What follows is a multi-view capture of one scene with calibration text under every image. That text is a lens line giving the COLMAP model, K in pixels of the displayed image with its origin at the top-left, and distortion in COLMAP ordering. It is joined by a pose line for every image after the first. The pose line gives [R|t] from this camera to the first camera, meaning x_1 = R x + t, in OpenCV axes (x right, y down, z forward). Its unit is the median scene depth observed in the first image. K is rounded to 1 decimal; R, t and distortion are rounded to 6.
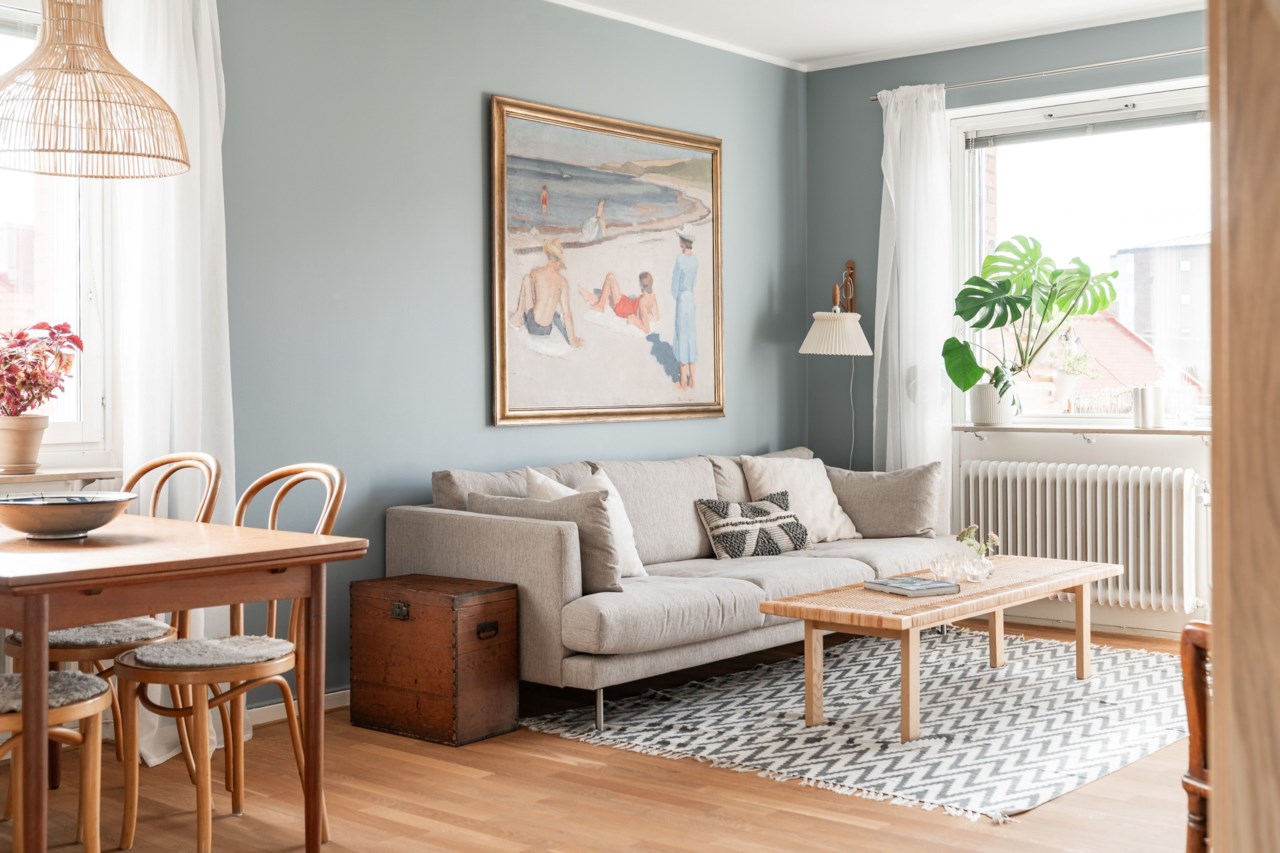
lens RADIAL K [[1492.6, 0, 640.0], [0, 1492.6, 426.5], [0, 0, 1]] dist [-0.004520, -0.010641]
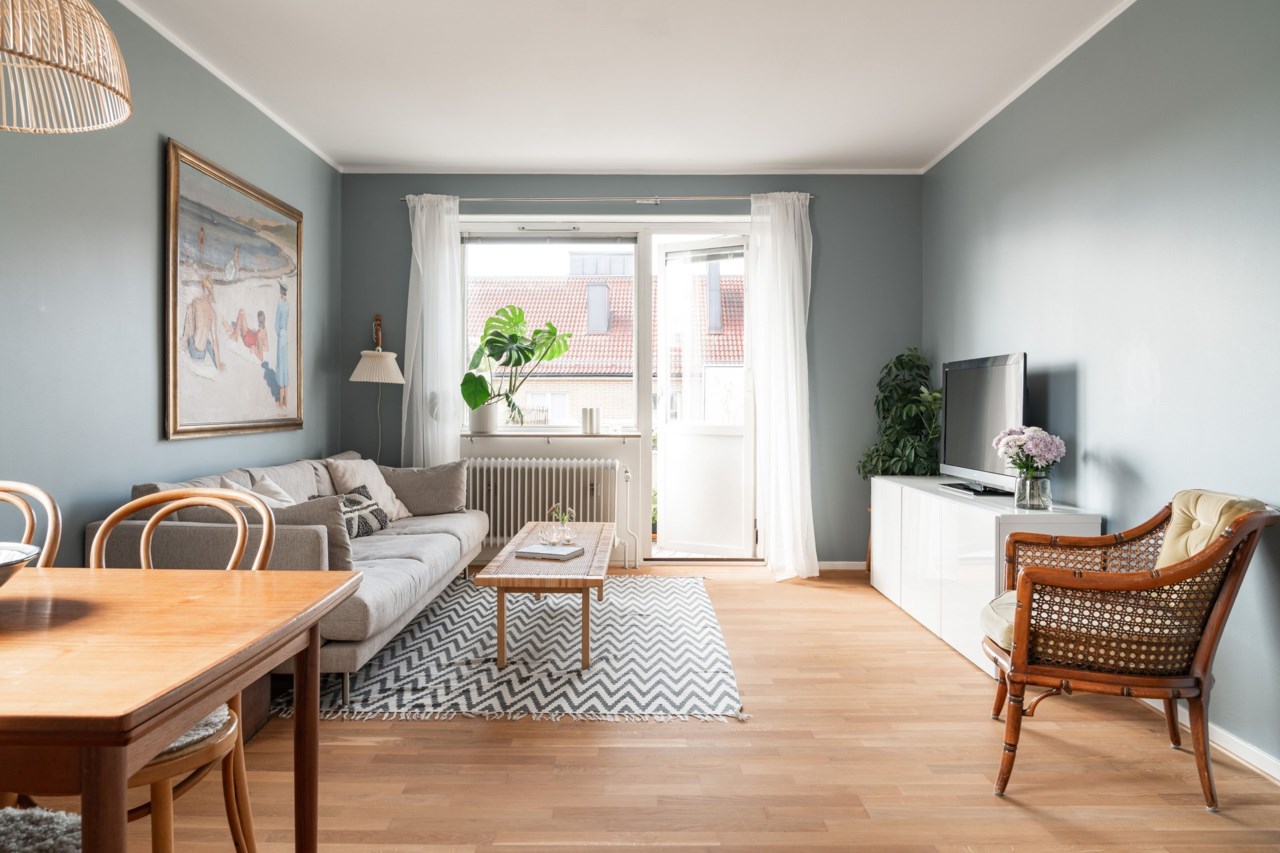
lens RADIAL K [[874.2, 0, 639.8], [0, 874.2, 414.1], [0, 0, 1]] dist [-0.020410, 0.003647]
pose [[0.769690, 0.000171, 0.638418, -0.209185], [0.011809, 0.999825, -0.014505, -0.005365], [-0.638309, 0.018704, 0.769553, 0.255264]]
